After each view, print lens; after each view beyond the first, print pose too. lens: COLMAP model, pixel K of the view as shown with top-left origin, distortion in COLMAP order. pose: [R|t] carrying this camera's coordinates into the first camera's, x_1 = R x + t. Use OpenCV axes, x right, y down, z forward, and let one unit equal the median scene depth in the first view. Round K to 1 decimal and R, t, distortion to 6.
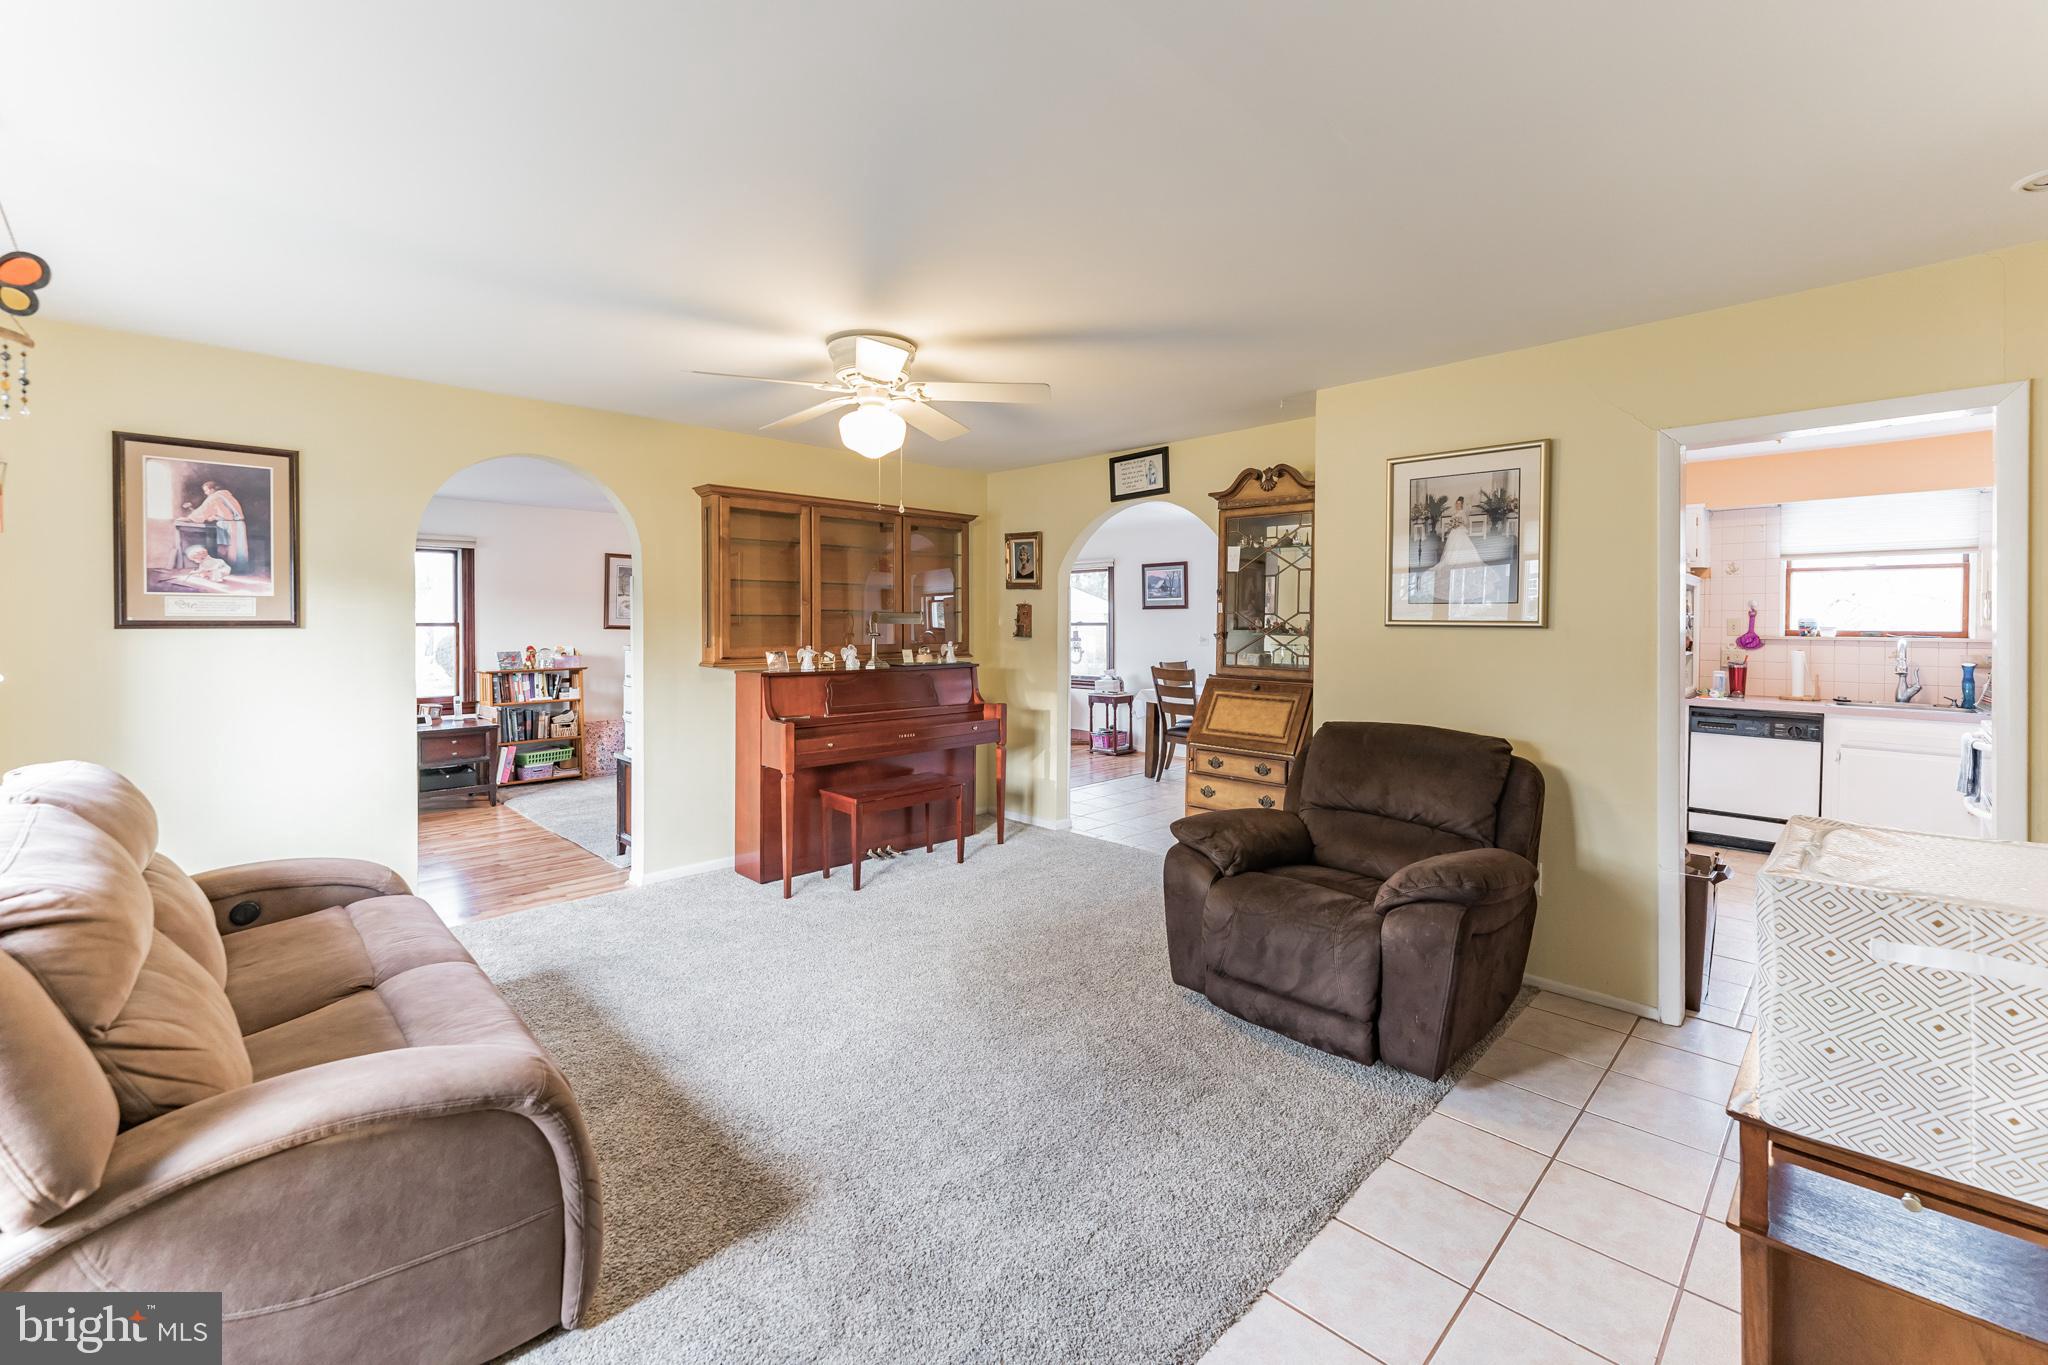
lens RADIAL K [[849.2, 0, 1020.6], [0, 849.2, 626.8], [0, 0, 1]] dist [0.003159, -0.000388]
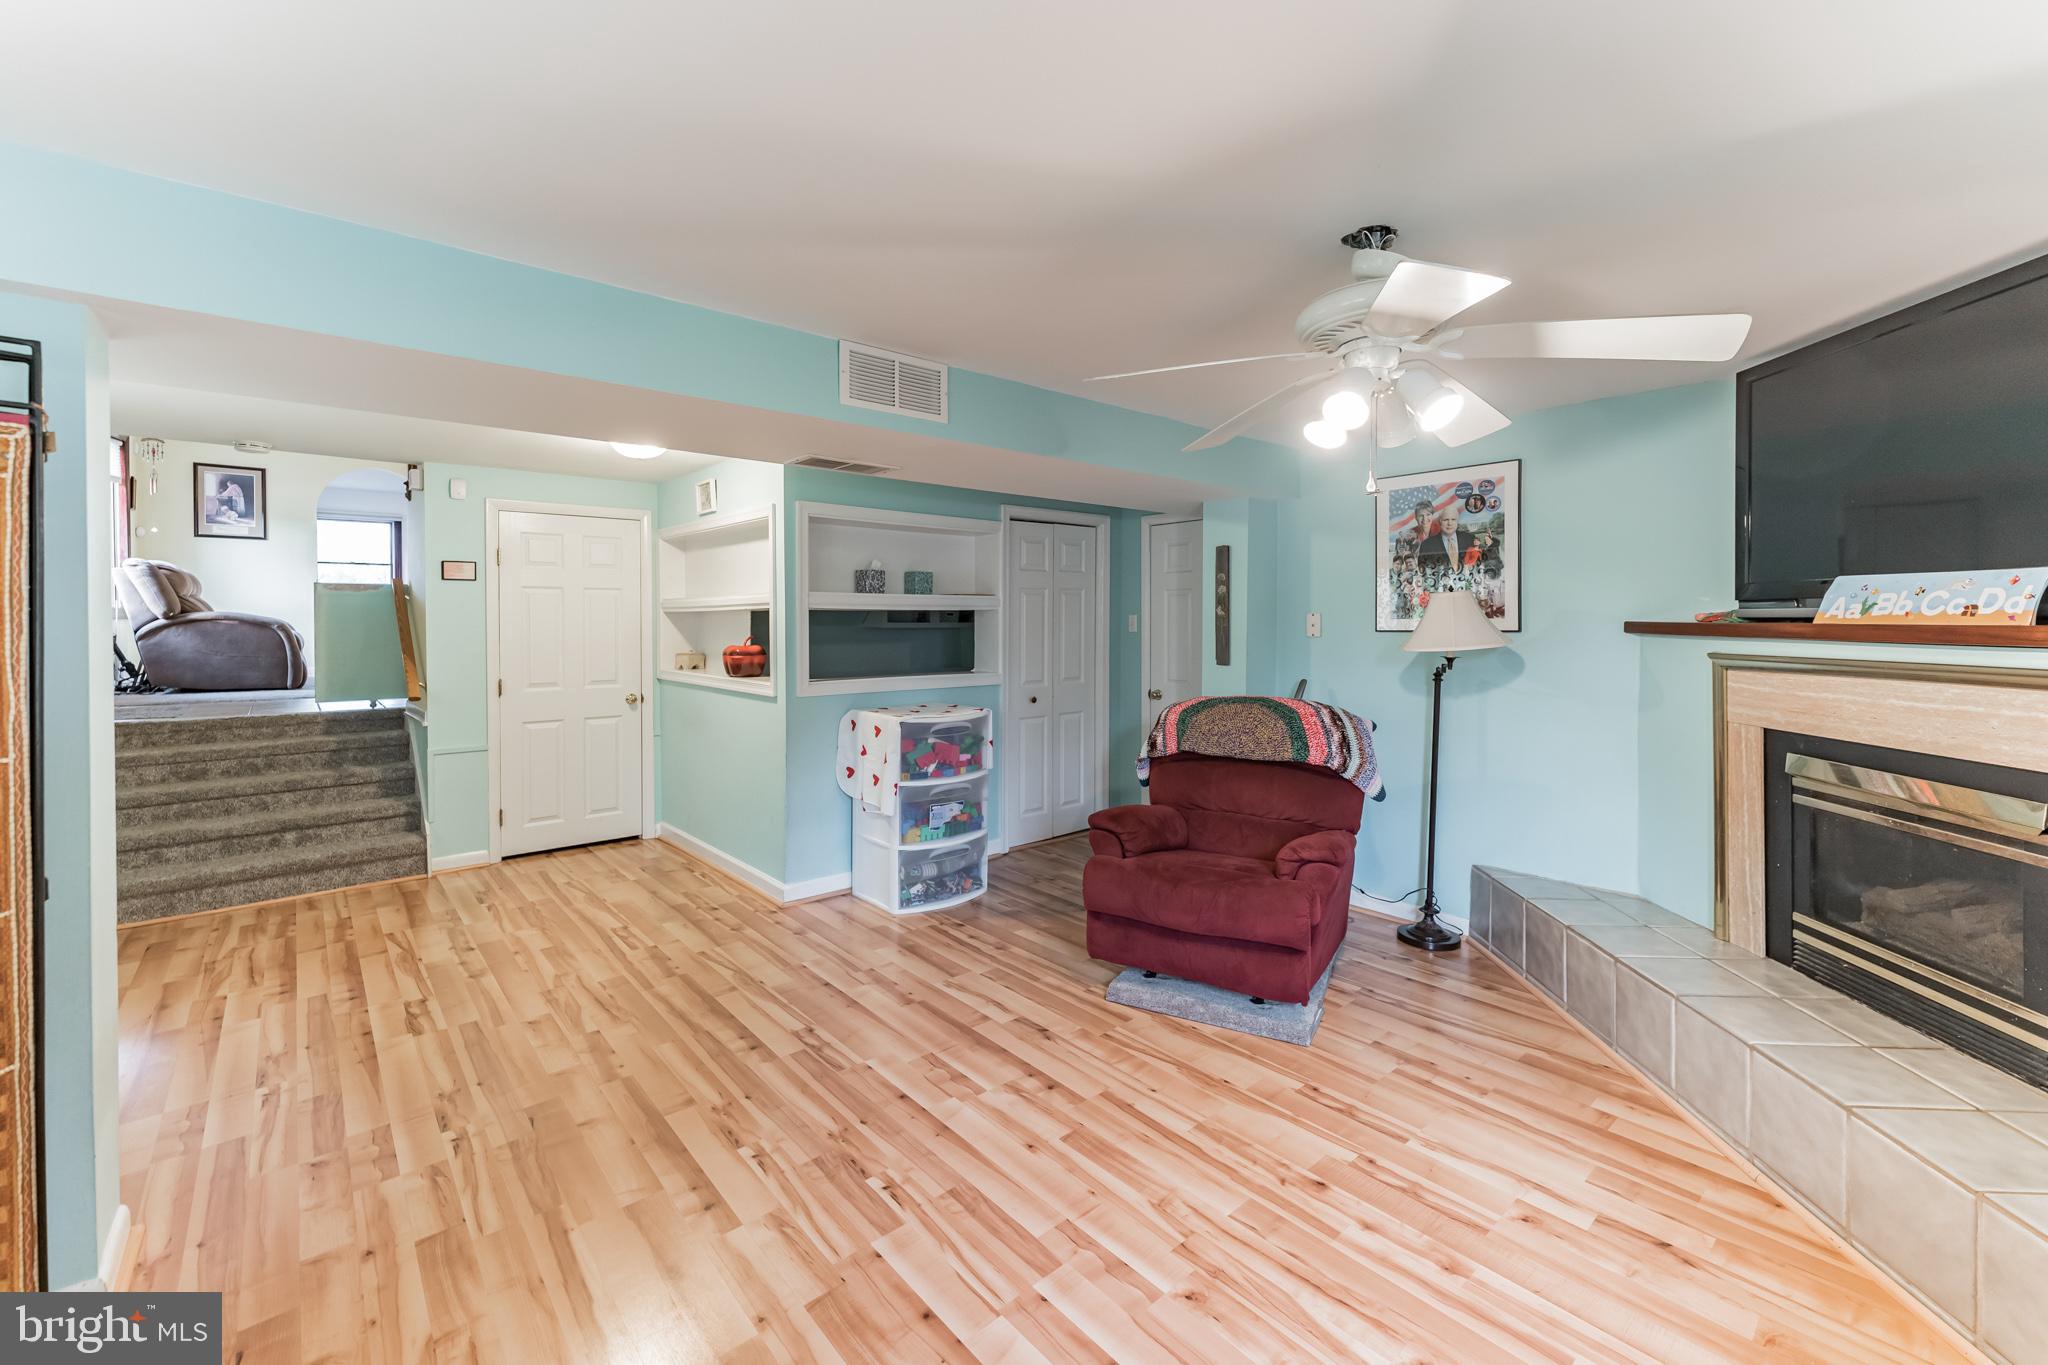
lens RADIAL K [[849.2, 0, 1038.8], [0, 849.2, 629.1], [0, 0, 1]] dist [0.003159, -0.000388]
pose [[0.997824, -0.005105, -0.065732, 1.629031], [0.005040, 0.999987, -0.001147, 0.287607], [0.065737, 0.000813, 0.997837, -1.383627]]
